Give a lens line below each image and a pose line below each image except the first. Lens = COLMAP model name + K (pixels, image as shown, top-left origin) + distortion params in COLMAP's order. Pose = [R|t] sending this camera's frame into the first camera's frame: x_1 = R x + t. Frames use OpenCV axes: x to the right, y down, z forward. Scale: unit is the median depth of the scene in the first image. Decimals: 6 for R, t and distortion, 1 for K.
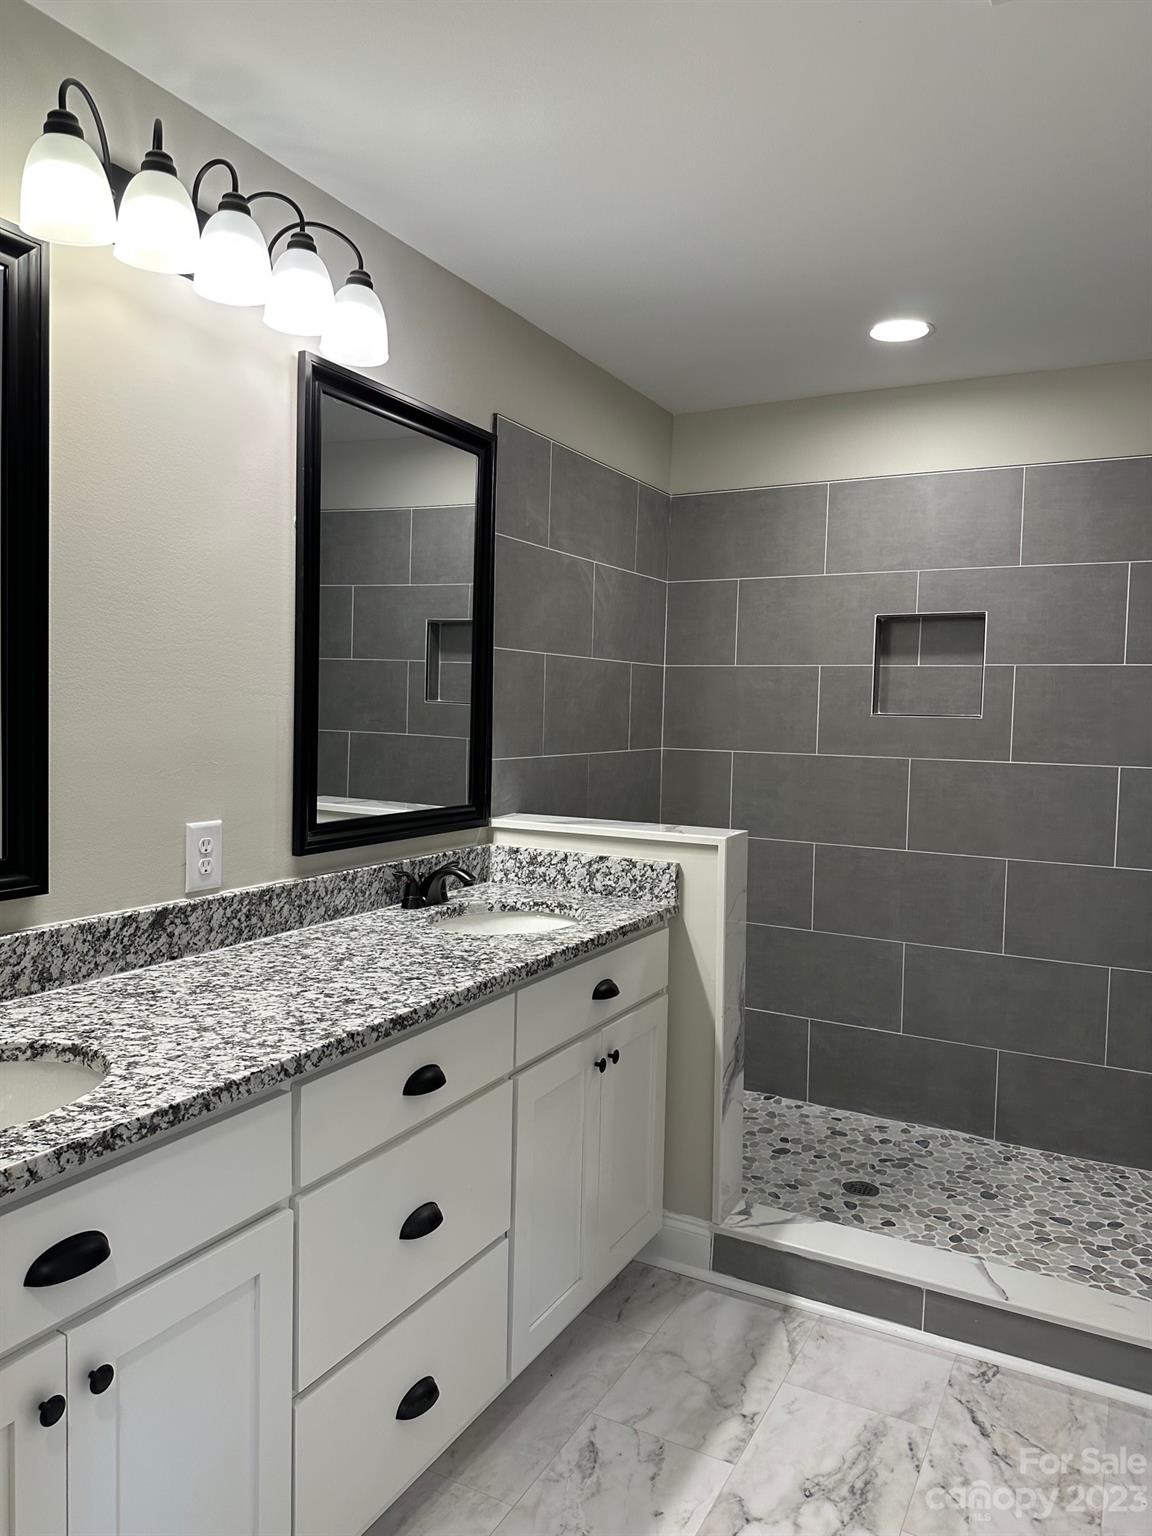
lens RADIAL K [[1082.1, 0, 568.0], [0, 1082.1, 761.6], [0, 0, 1]] dist [0.088118, -0.088211]
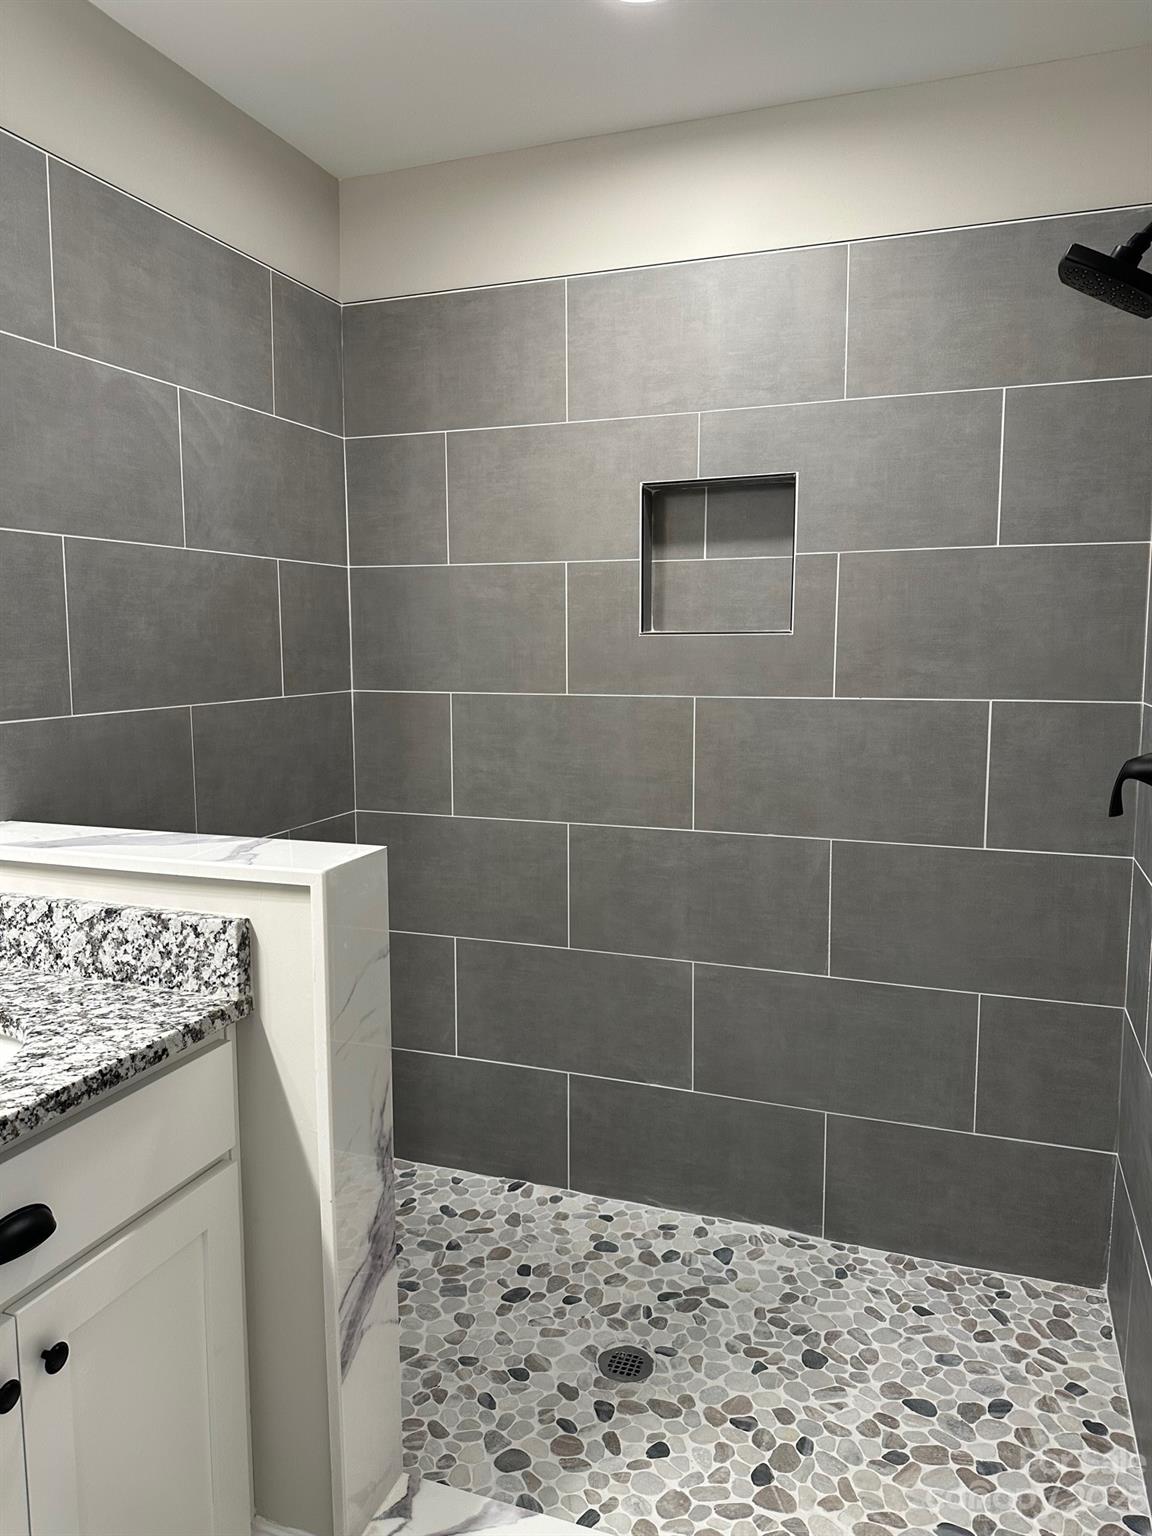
lens RADIAL K [[1082.1, 0, 544.3], [0, 1082.1, 750.6], [0, 0, 1]] dist [0.088118, -0.088211]
pose [[0.992460, -0.038855, 0.116249, 0.148438], [0.032266, 0.997793, 0.058031, -0.011797], [-0.118248, -0.053842, 0.991523, 0.358604]]
